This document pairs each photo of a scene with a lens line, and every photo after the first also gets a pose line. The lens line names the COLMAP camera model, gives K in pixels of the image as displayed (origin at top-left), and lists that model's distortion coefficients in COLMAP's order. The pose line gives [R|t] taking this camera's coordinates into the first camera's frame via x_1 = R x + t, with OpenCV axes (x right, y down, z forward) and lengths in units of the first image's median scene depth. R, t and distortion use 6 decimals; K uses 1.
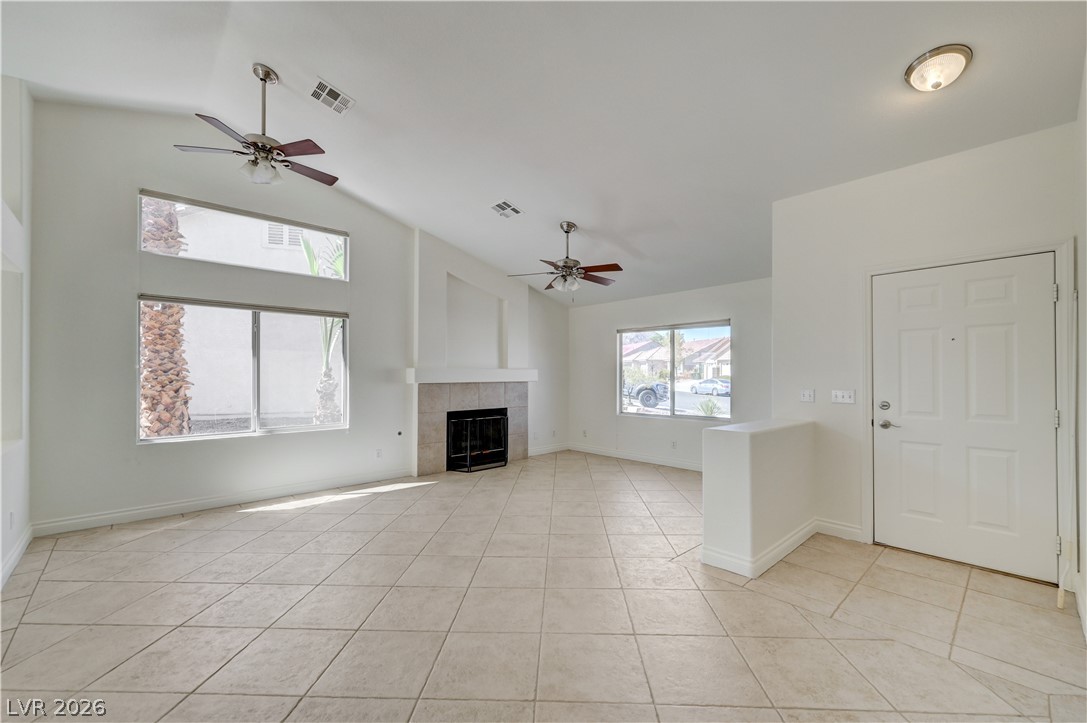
lens RADIAL K [[445.3, 0, 556.8], [0, 445.3, 370.7], [0, 0, 1]] dist [-0.000023, -0.000096]
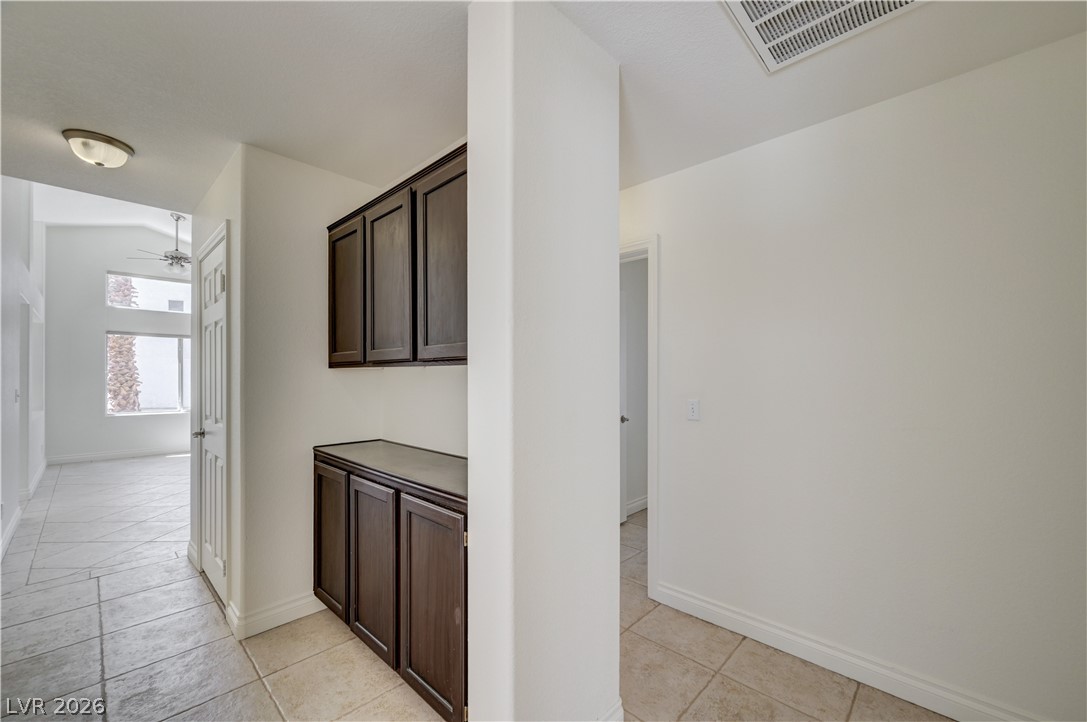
lens RADIAL K [[436.1, 0, 547.8], [0, 436.1, 375.8], [0, 0, 1]] dist [0.001193, 0.000252]
pose [[0.998883, 0.001576, 0.047221, 0.567679], [-0.001815, 0.999986, 0.005015, -0.004725], [-0.047213, -0.005095, 0.998872, -0.634969]]
